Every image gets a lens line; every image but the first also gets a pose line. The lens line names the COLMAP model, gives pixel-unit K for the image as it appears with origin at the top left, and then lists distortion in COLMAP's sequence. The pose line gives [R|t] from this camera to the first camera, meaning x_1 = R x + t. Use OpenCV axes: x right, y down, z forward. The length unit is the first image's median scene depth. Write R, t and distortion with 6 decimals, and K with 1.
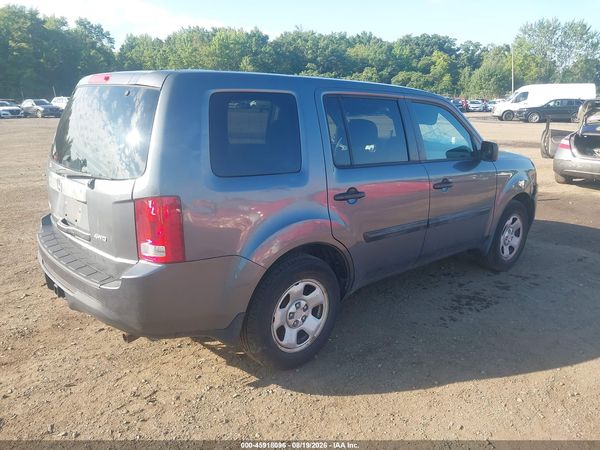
lens RADIAL K [[472.0, 0, 302.6], [0, 472.0, 224.0], [0, 0, 1]] dist [-0.000423, -0.005324]
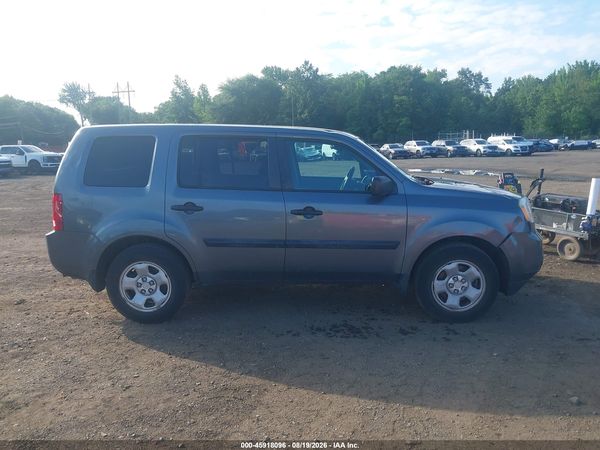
lens RADIAL K [[470.9, 0, 303.3], [0, 470.9, 225.3], [0, 0, 1]] dist [0.009797, -0.009337]
pose [[0.737568, 0.095871, -0.668432, 0.929694], [-0.151080, 0.988206, -0.024971, -0.019853], [0.658155, 0.119405, 0.743354, 0.161398]]
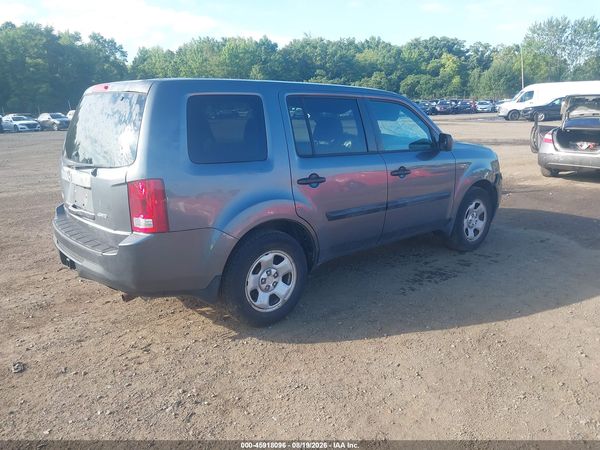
lens RADIAL K [[472.0, 0, 302.6], [0, 472.0, 224.0], [0, 0, 1]] dist [-0.000423, -0.005324]
pose [[0.999316, -0.022543, -0.029314, 0.080826], [0.022161, 0.999666, -0.013289, 0.048265], [0.029603, 0.012631, 0.999482, -0.134569]]
